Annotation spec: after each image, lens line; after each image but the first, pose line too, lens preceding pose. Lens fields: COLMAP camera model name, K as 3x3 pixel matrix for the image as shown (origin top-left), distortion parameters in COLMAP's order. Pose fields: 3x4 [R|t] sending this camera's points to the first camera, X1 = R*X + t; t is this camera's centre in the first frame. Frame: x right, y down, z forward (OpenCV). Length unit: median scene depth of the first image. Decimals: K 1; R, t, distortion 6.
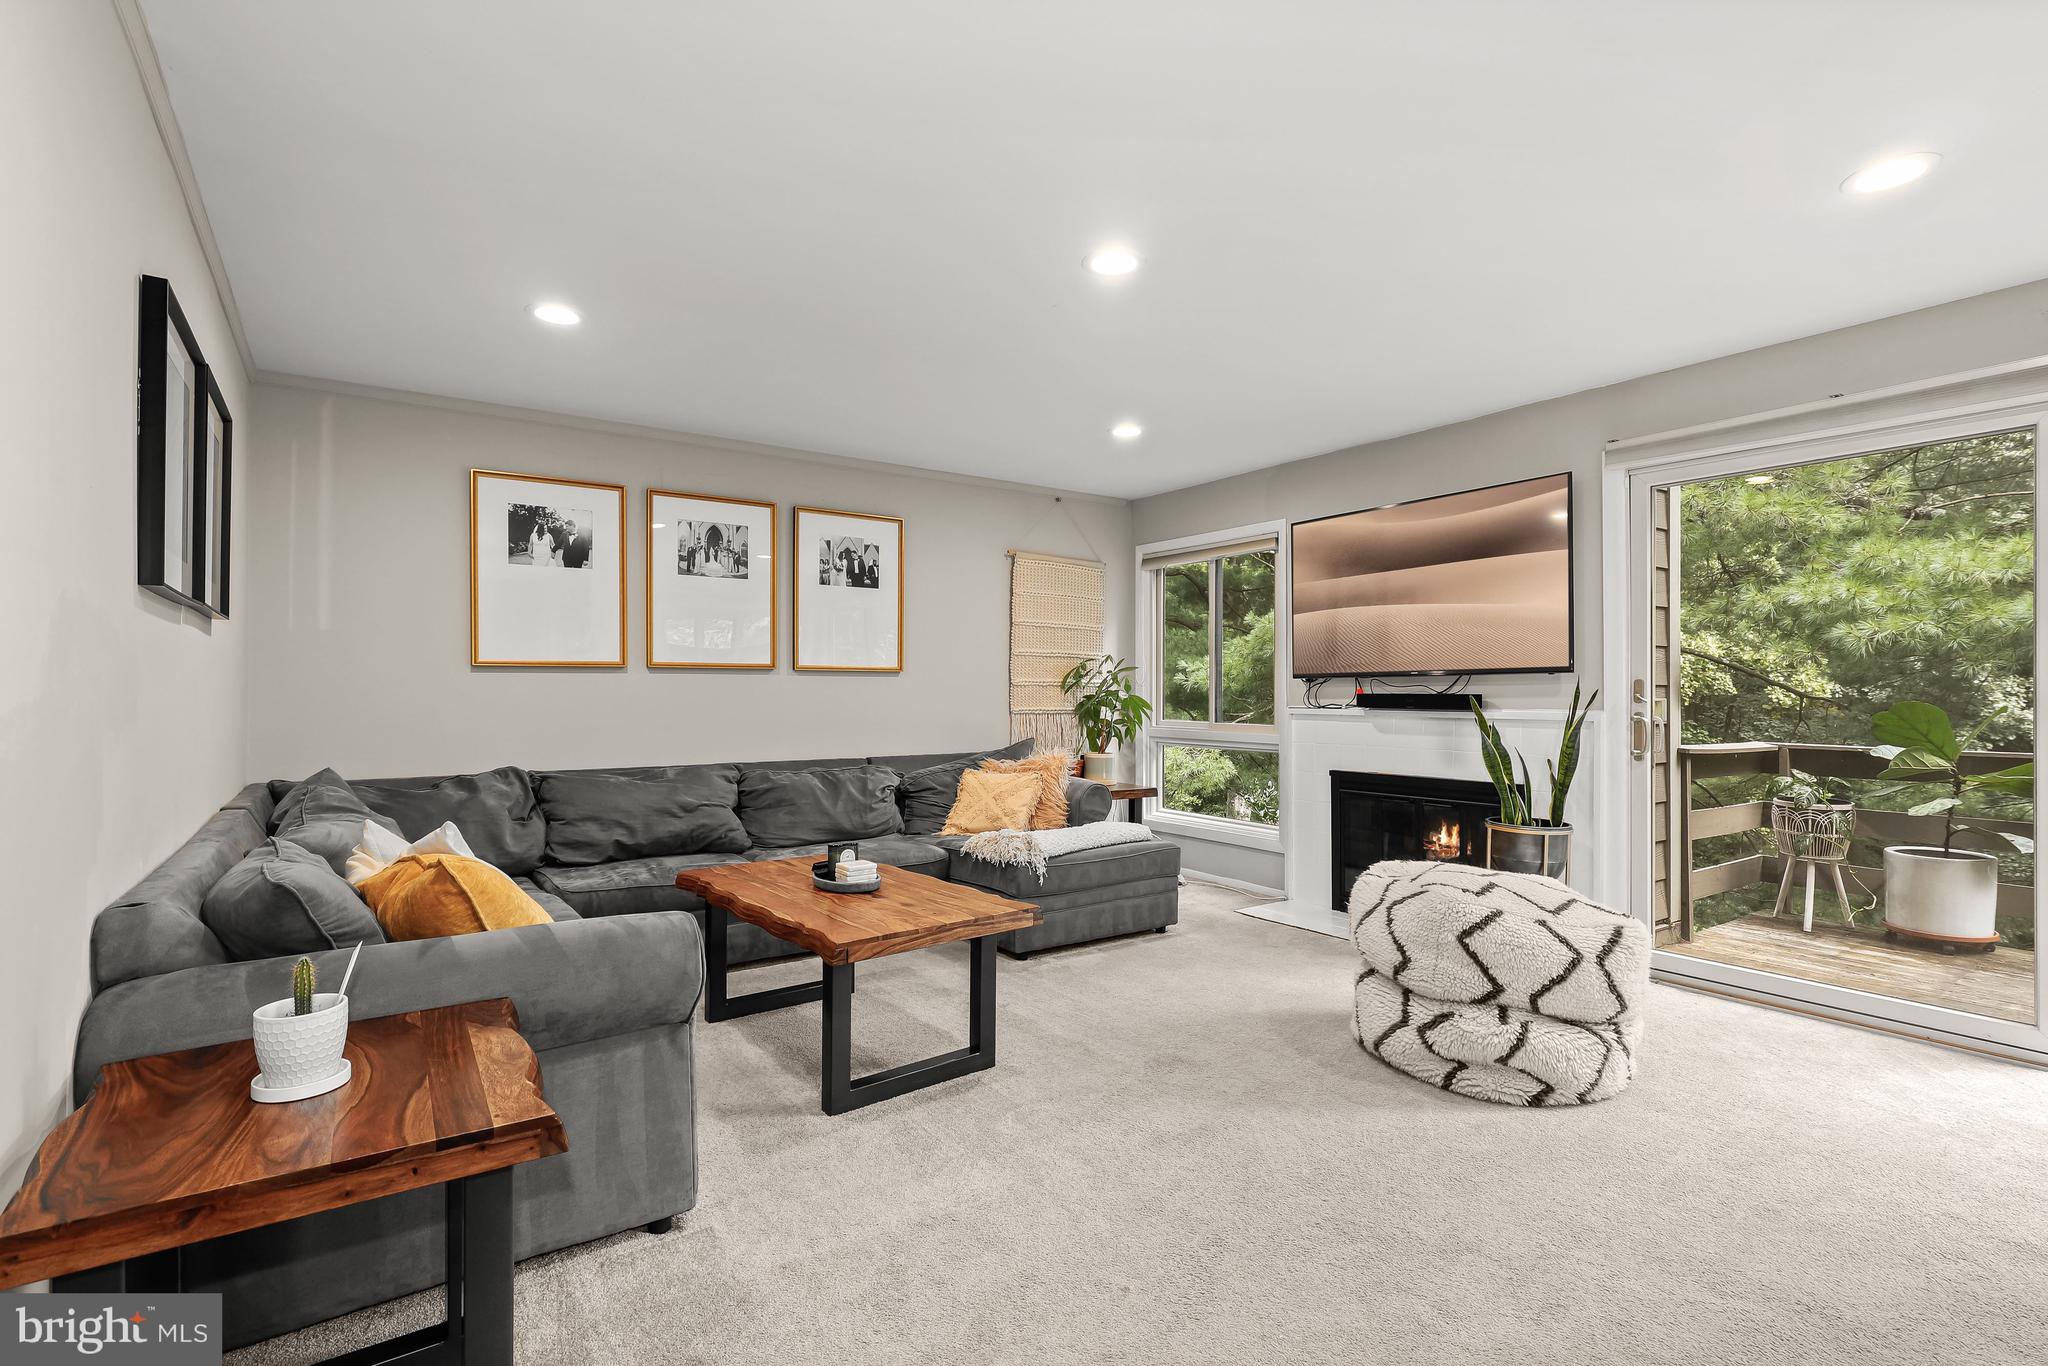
lens RADIAL K [[900.5, 0, 1067.2], [0, 900.5, 700.4], [0, 0, 1]] dist [0.001710, -0.000125]
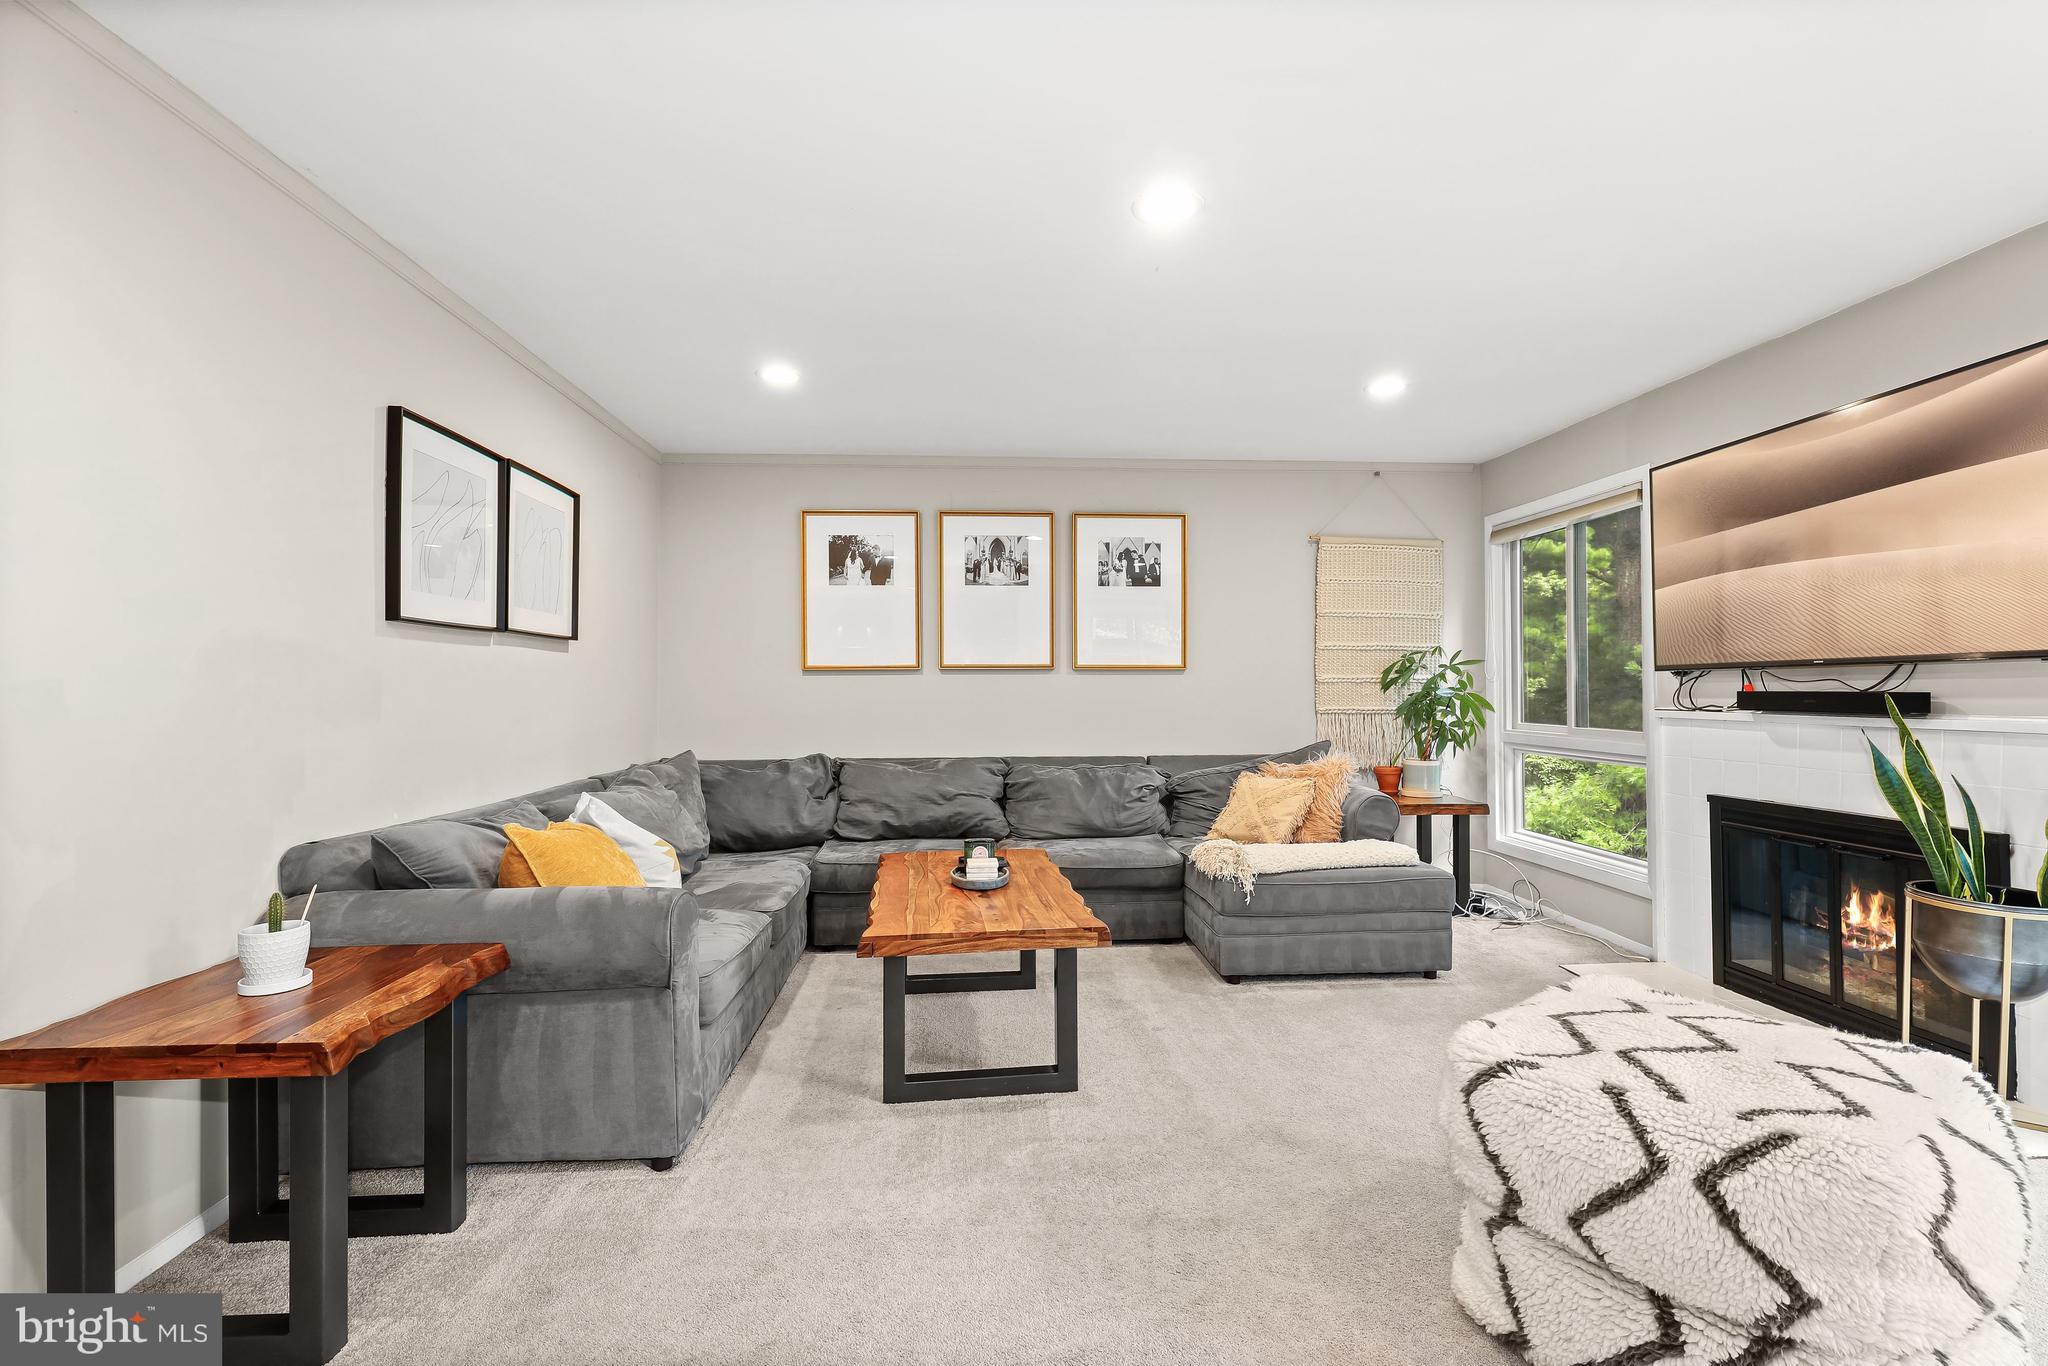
lens RADIAL K [[900.5, 0, 1089.1], [0, 900.5, 682.0], [0, 0, 1]] dist [0.001710, -0.000125]
pose [[0.867821, -0.006703, -0.496832, 0.269213], [-0.000972, 0.999884, -0.015189, -0.004015], [0.496877, 0.013665, 0.867714, 0.125345]]
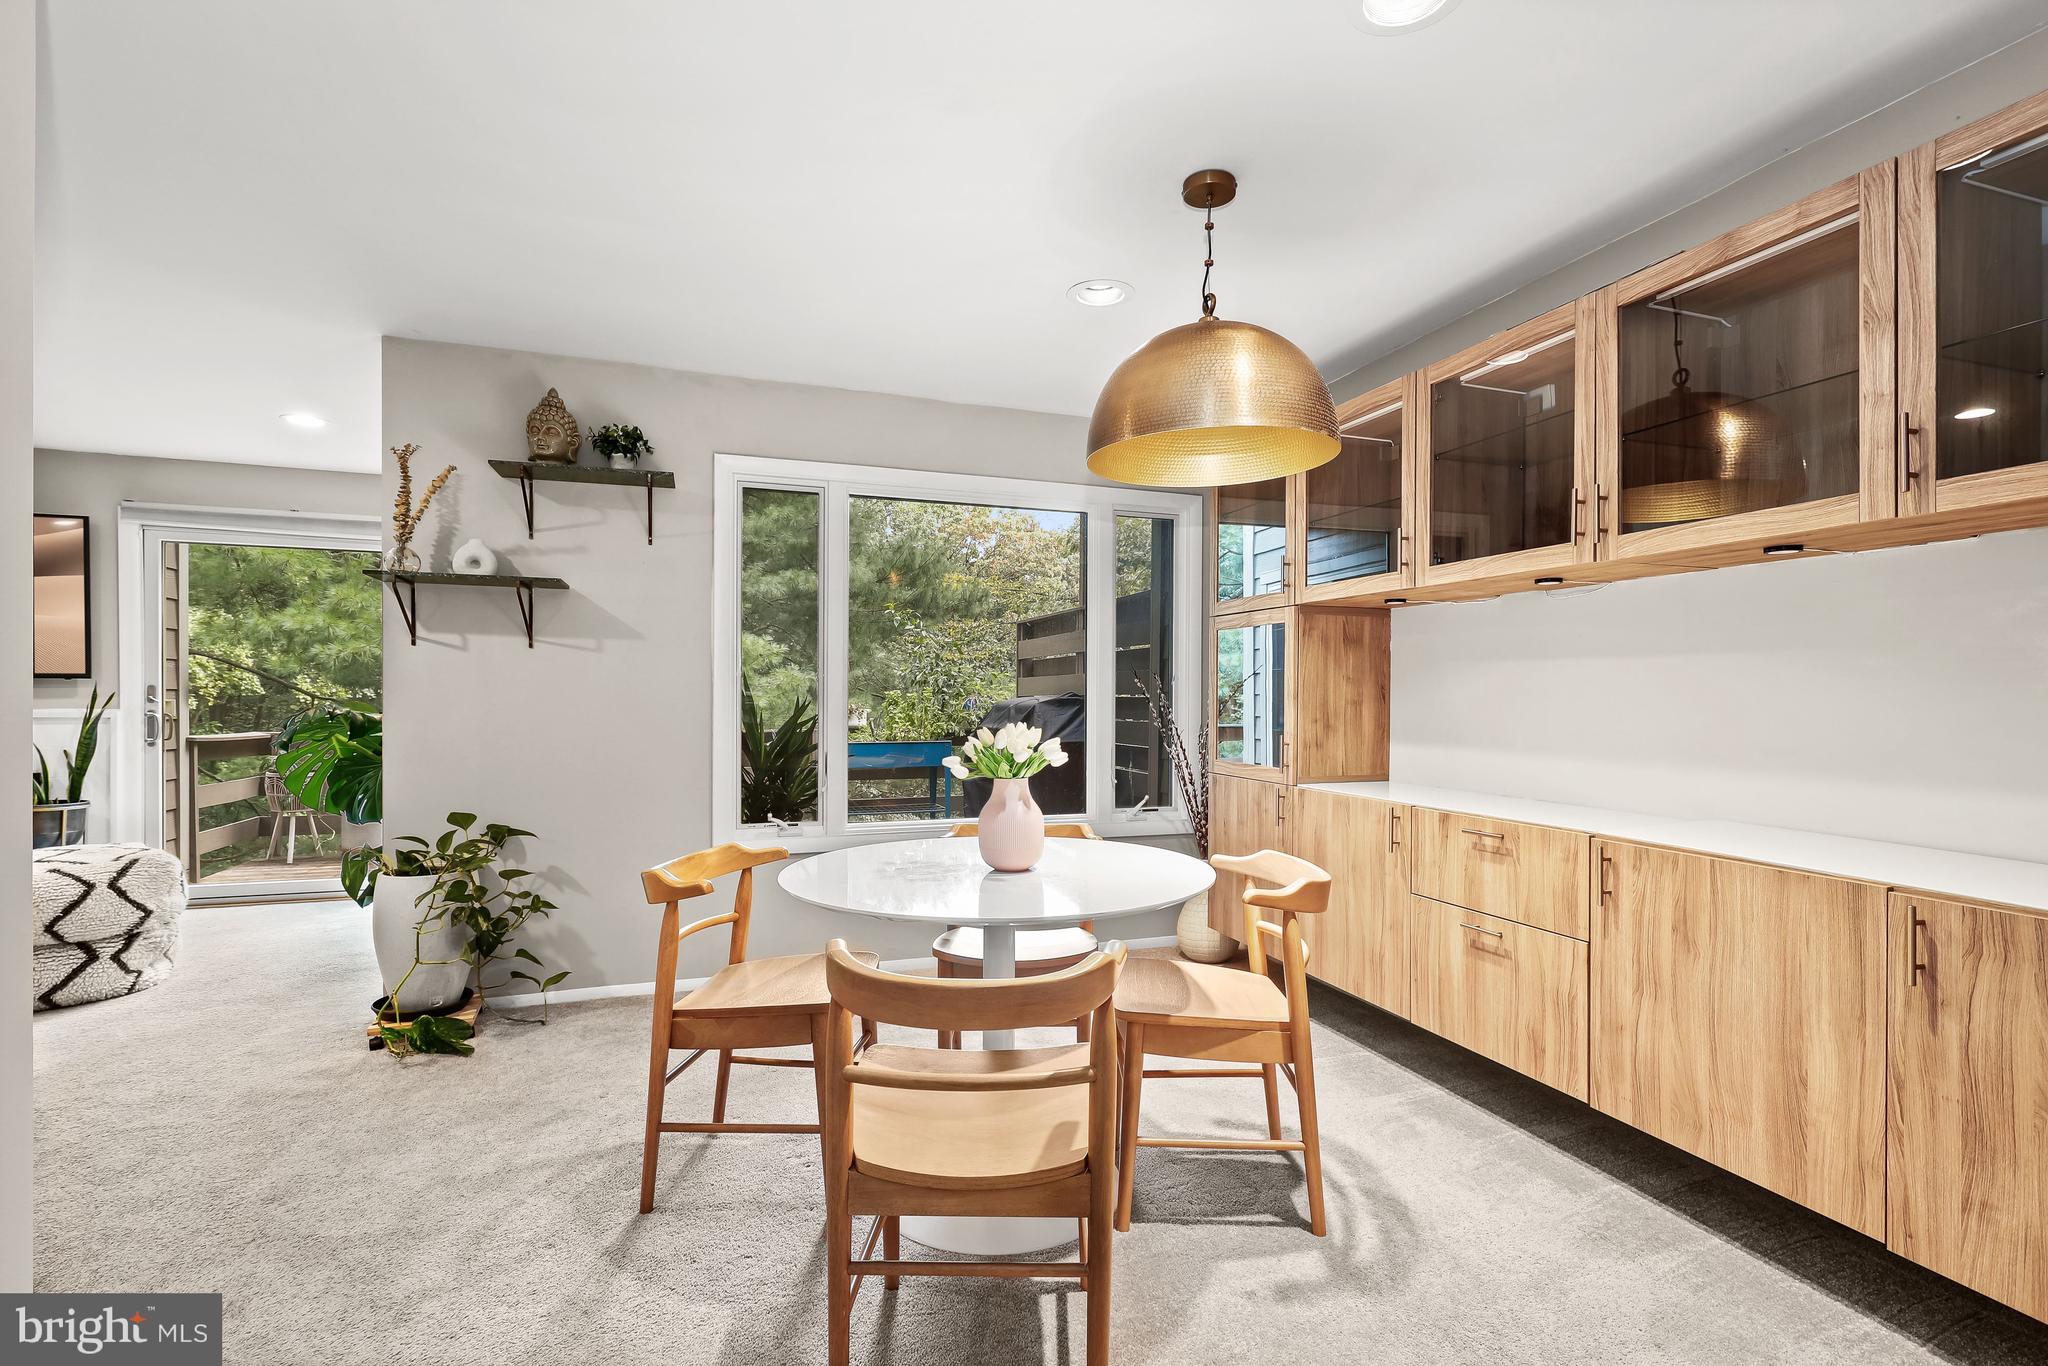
lens RADIAL K [[881.7, 0, 1005.0], [0, 881.7, 698.8], [0, 0, 1]] dist [-0.008189, -0.000578]
pose [[0.229937, 0.001131, 0.973205, -0.306140], [0.001185, 0.999998, -0.001442, 0.000056], [-0.973205, 0.001484, 0.229935, -0.481952]]
